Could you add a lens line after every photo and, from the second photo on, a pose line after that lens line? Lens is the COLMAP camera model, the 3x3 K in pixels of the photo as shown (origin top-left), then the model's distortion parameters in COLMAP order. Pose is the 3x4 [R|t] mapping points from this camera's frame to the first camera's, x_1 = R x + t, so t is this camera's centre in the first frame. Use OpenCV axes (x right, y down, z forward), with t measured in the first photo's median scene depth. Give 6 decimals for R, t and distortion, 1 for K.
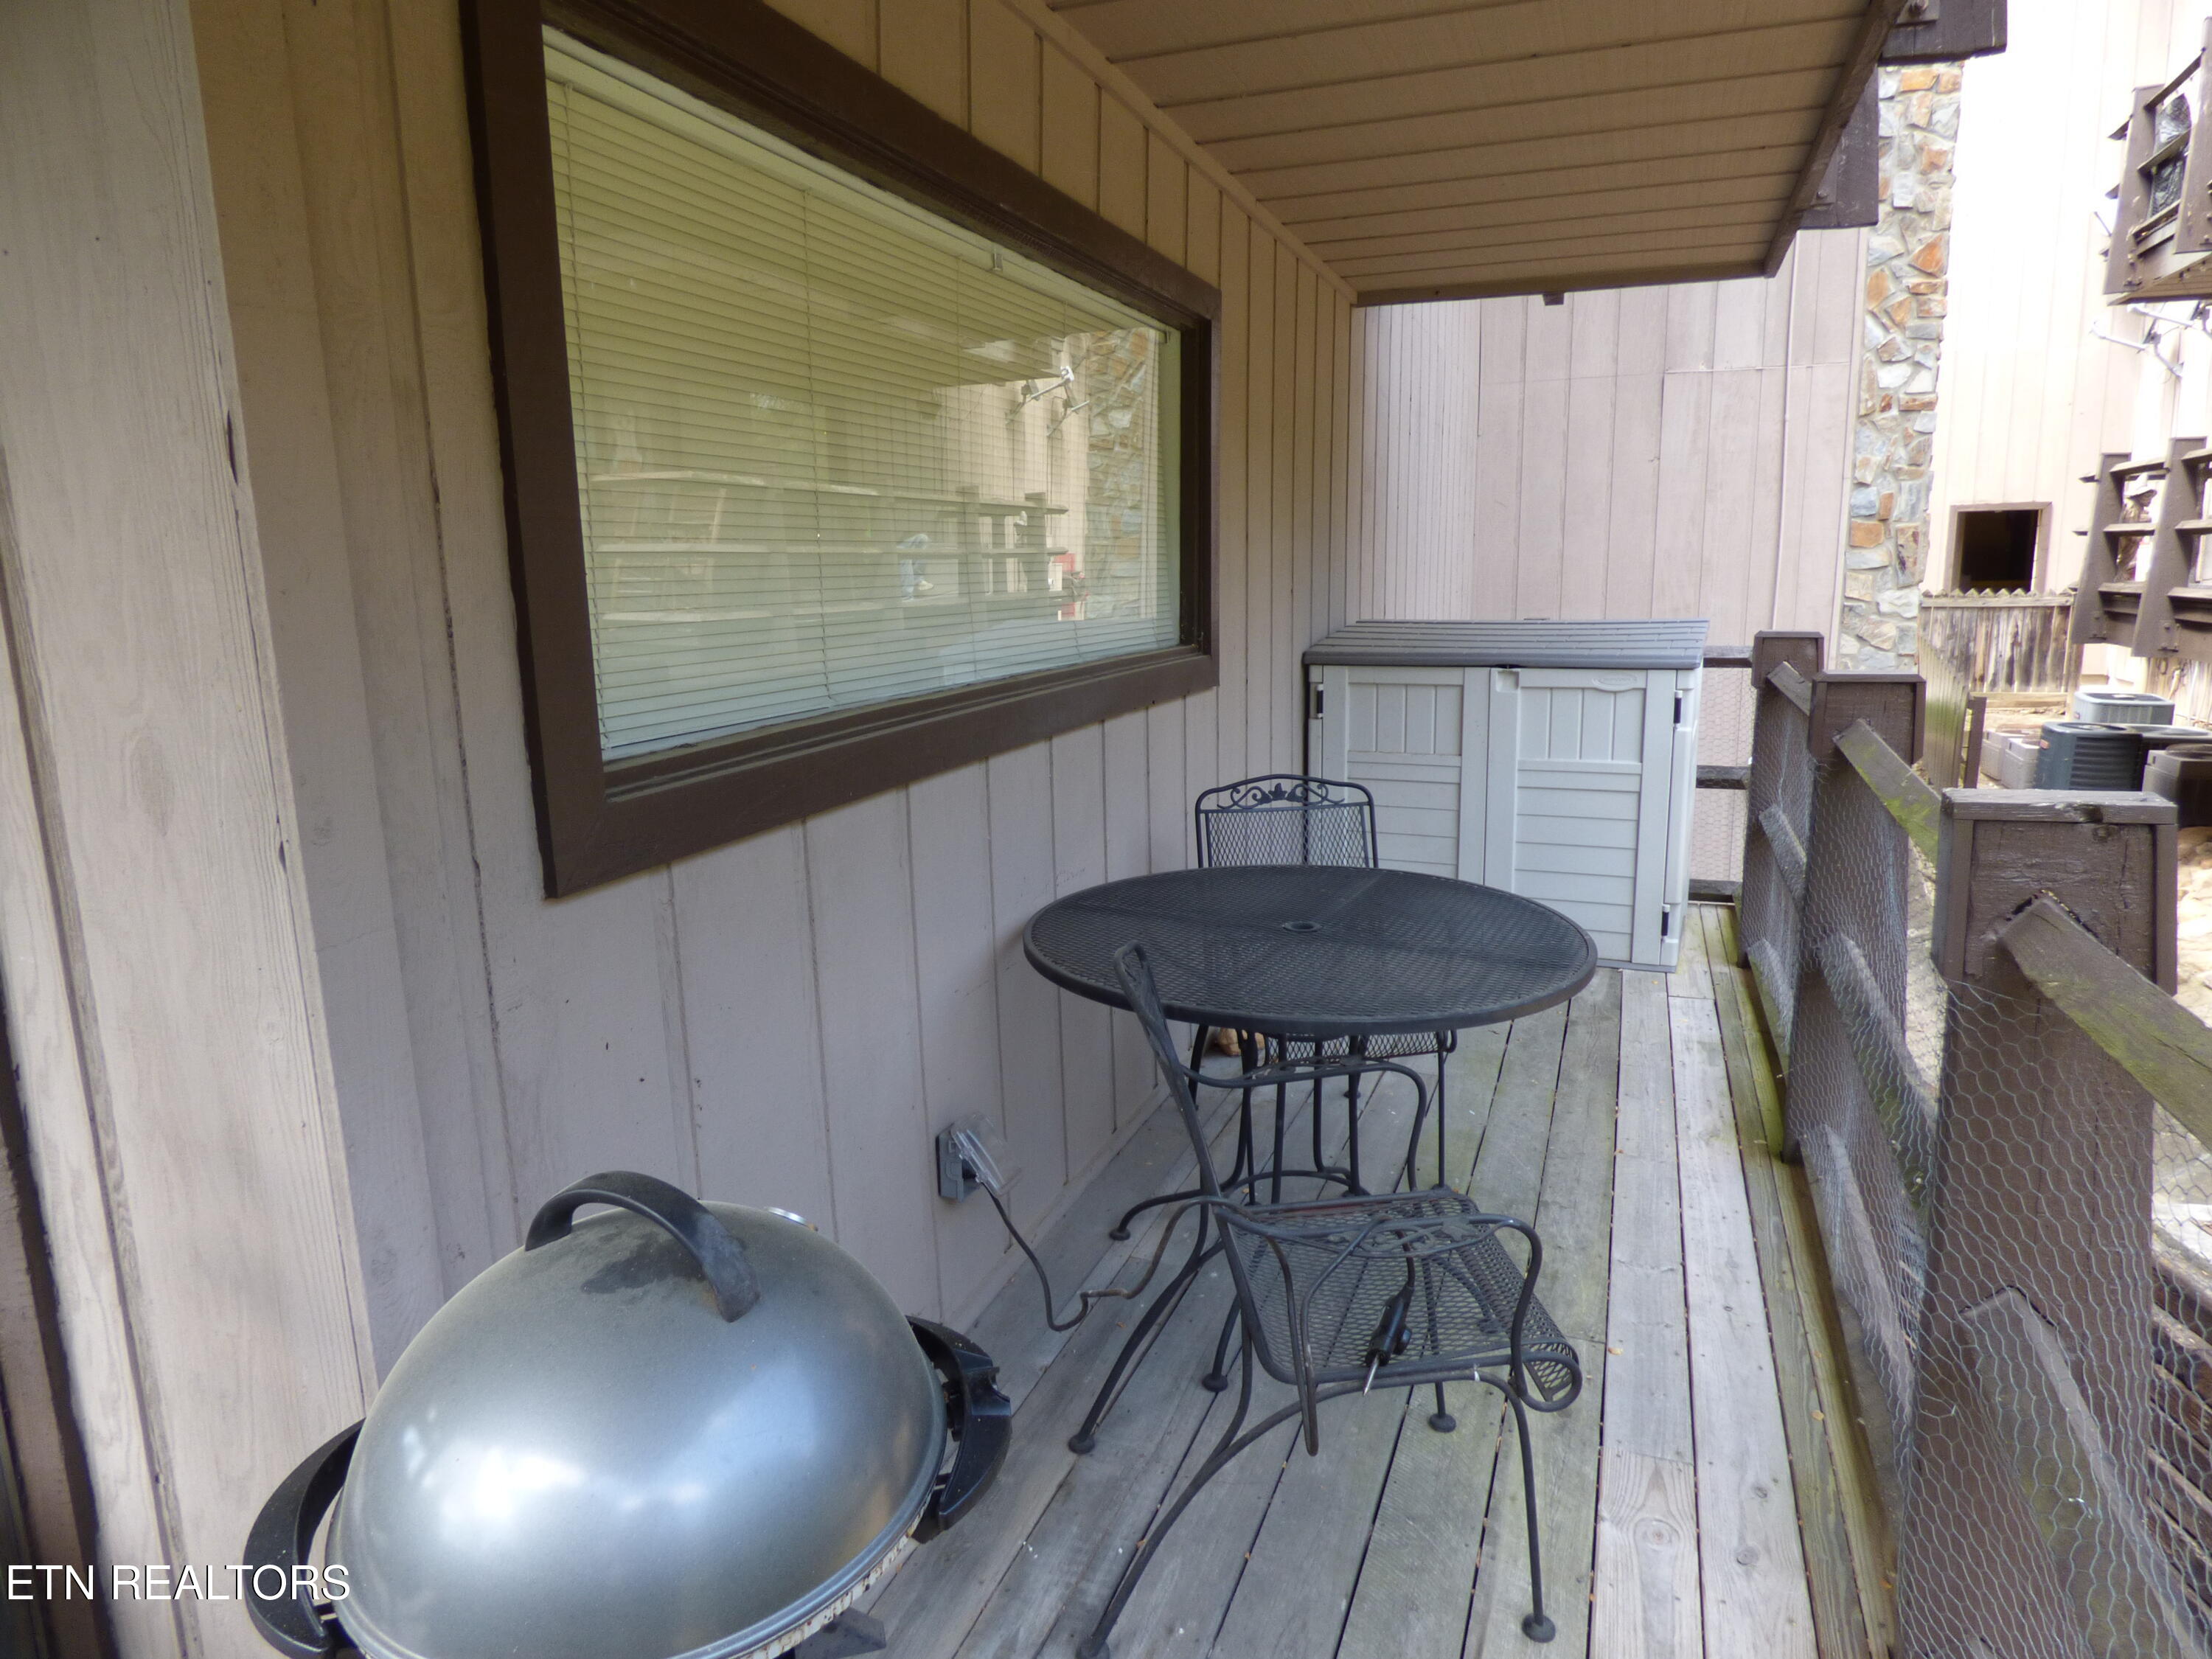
lens RADIAL K [[1332.0, 0, 1110.4], [0, 1332.0, 826.8], [0, 0, 1]] dist [0.004094, -0.001365]
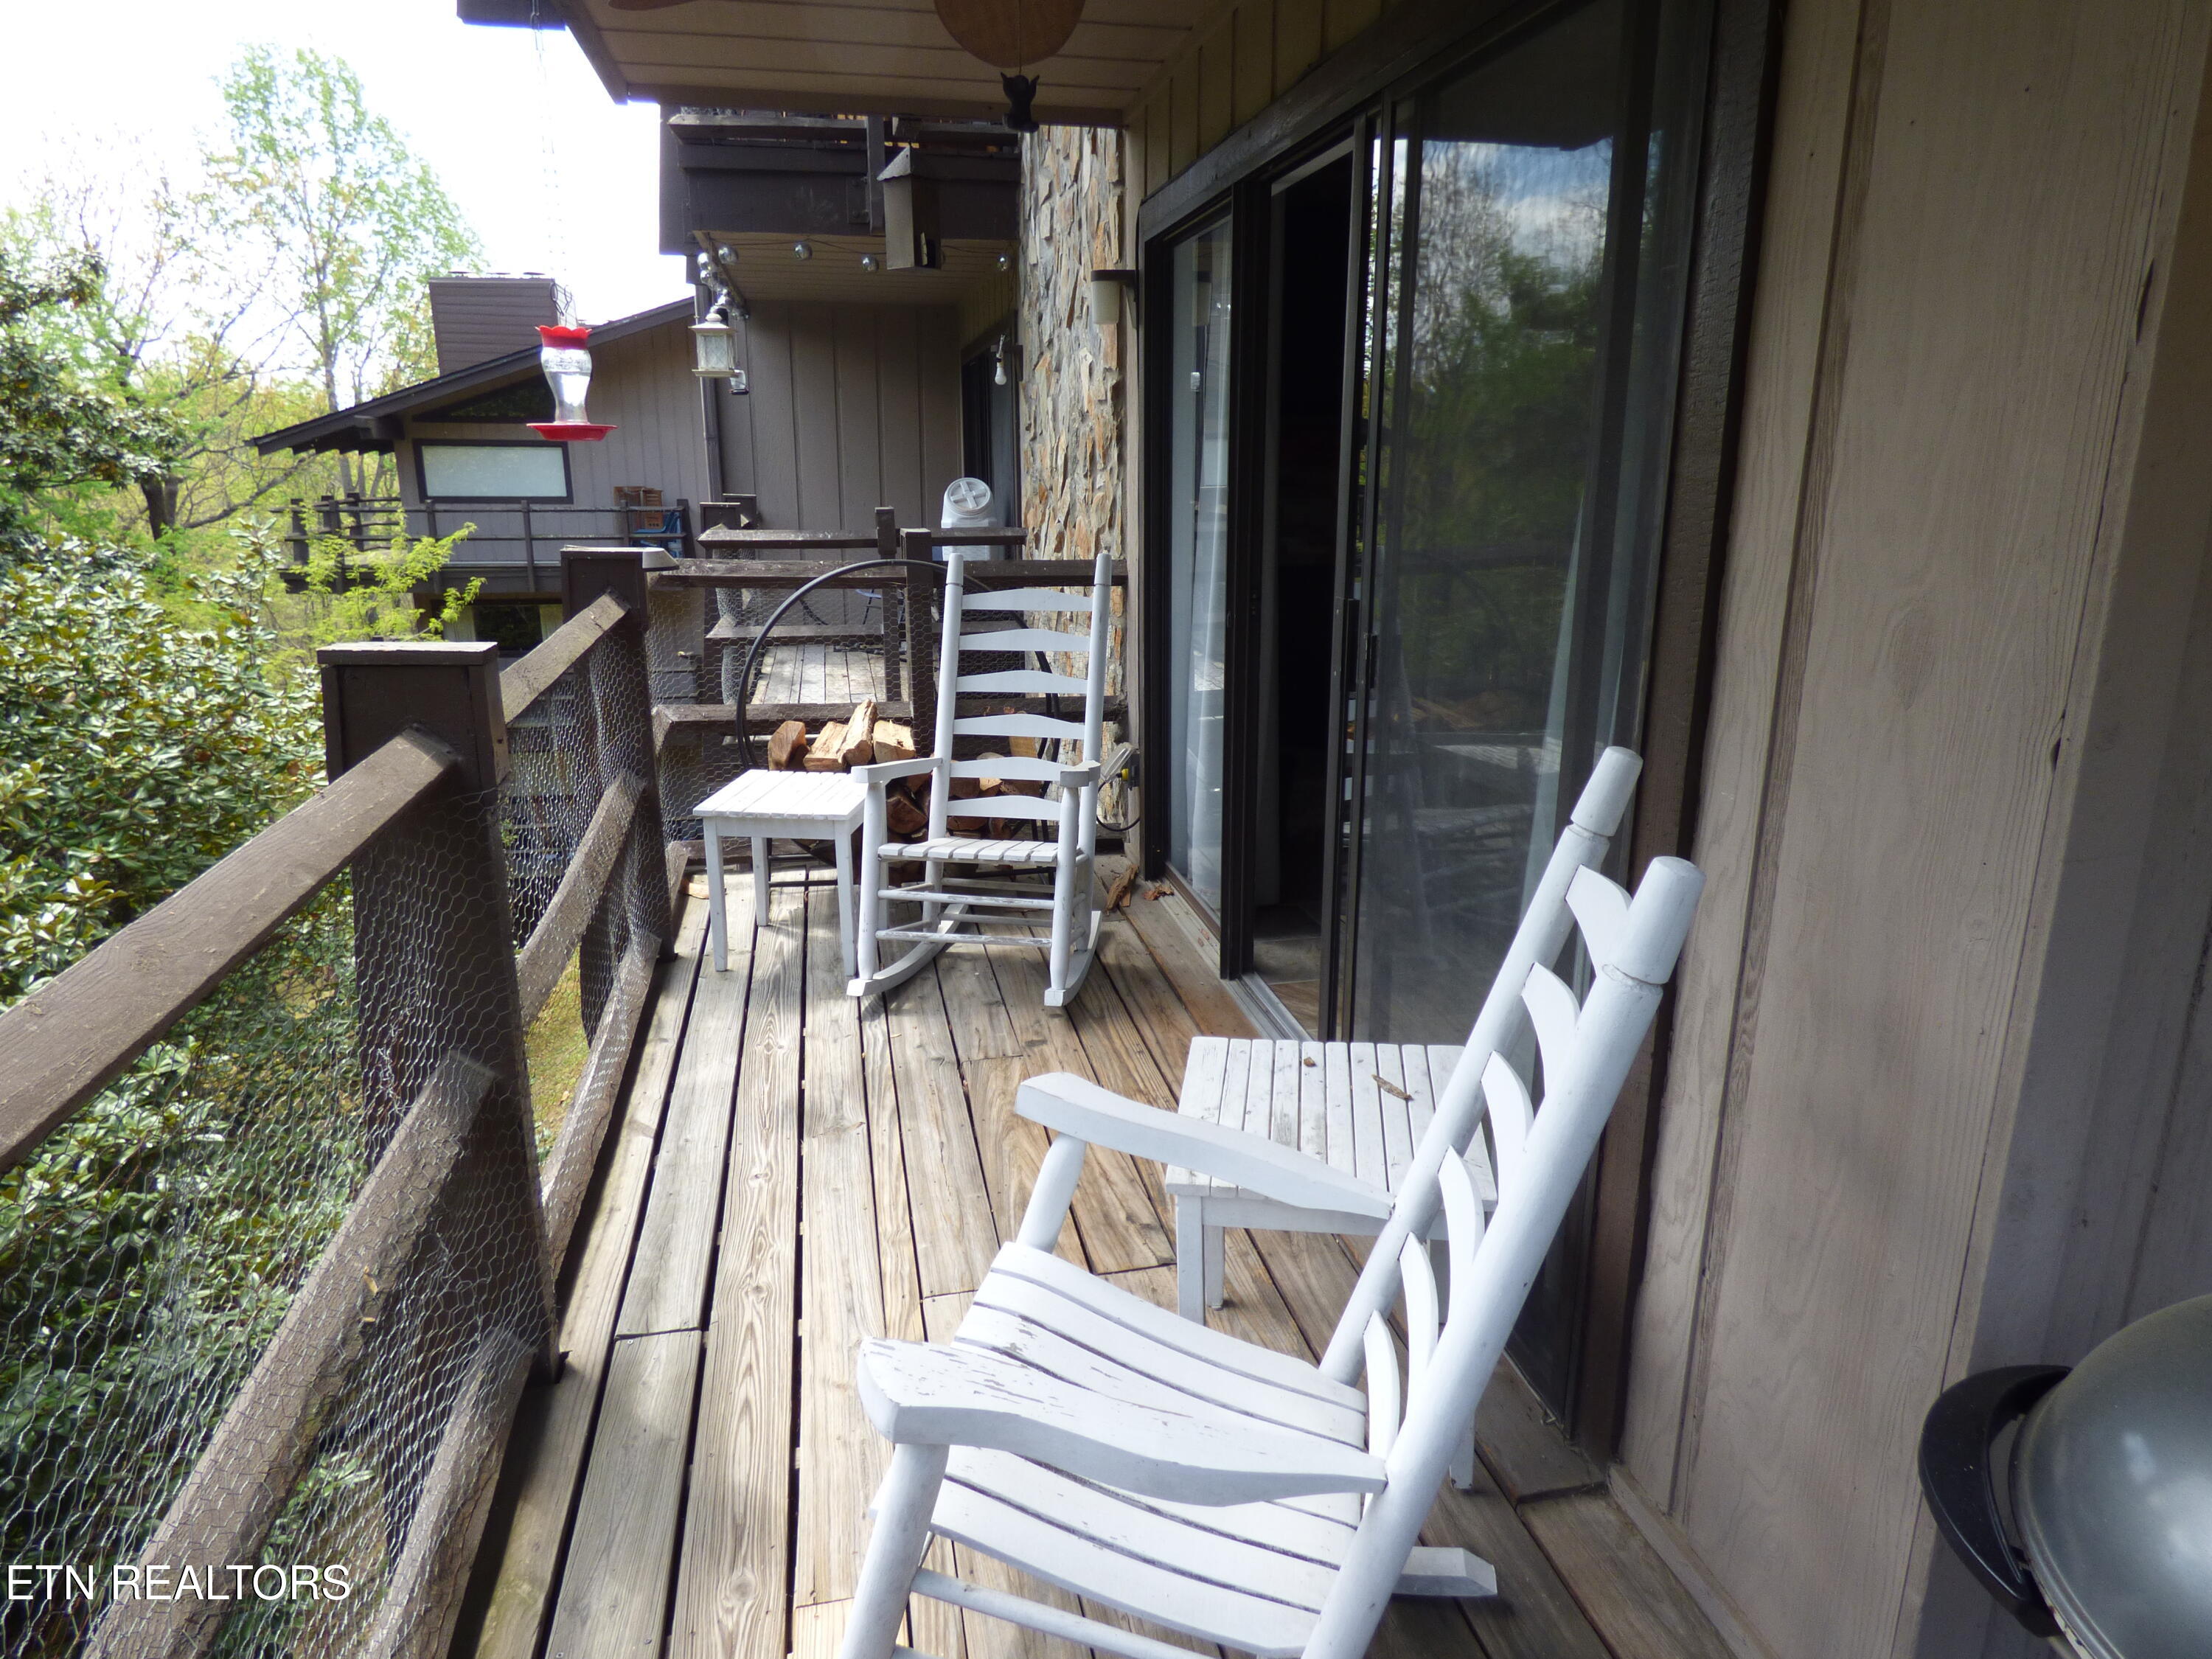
lens RADIAL K [[1332.0, 0, 1106.2], [0, 1332.0, 821.5], [0, 0, 1]] dist [0.004094, -0.001365]
pose [[0.545422, 0.236178, -0.804198, -0.207657], [-0.166667, 0.970879, 0.172092, 0.016350], [0.821424, 0.040170, 0.568902, -0.066099]]
